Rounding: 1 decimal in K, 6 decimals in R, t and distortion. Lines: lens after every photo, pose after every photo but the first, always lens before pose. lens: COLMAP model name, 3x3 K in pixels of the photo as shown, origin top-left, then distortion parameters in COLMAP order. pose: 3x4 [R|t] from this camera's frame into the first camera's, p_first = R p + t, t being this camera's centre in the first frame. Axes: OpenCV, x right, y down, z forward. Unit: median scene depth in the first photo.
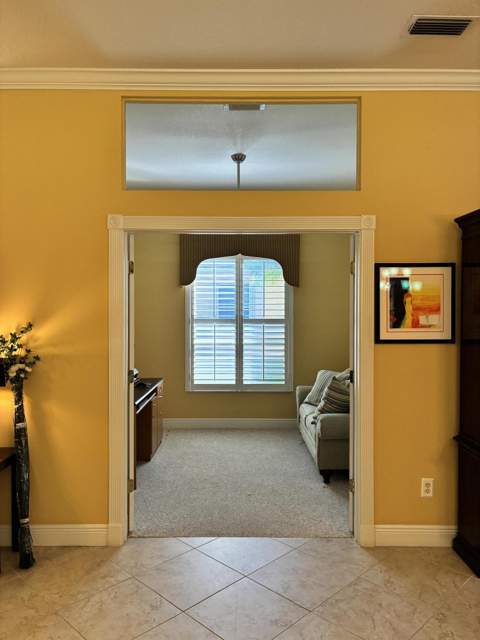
lens RADIAL K [[491.4, 0, 238.3], [0, 491.4, 323.1], [0, 0, 1]] dist [0.081799, -0.111507]
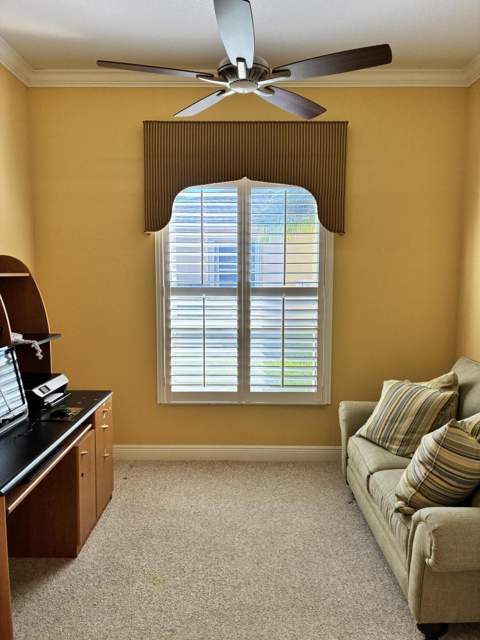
lens RADIAL K [[491.4, 0, 238.3], [0, 491.4, 323.1], [0, 0, 1]] dist [0.081799, -0.111507]
pose [[0.999972, 0.001379, -0.007335, -0.000393], [-0.000834, 0.997266, 0.073885, -0.009629], [0.007417, -0.073876, 0.997240, 0.387312]]
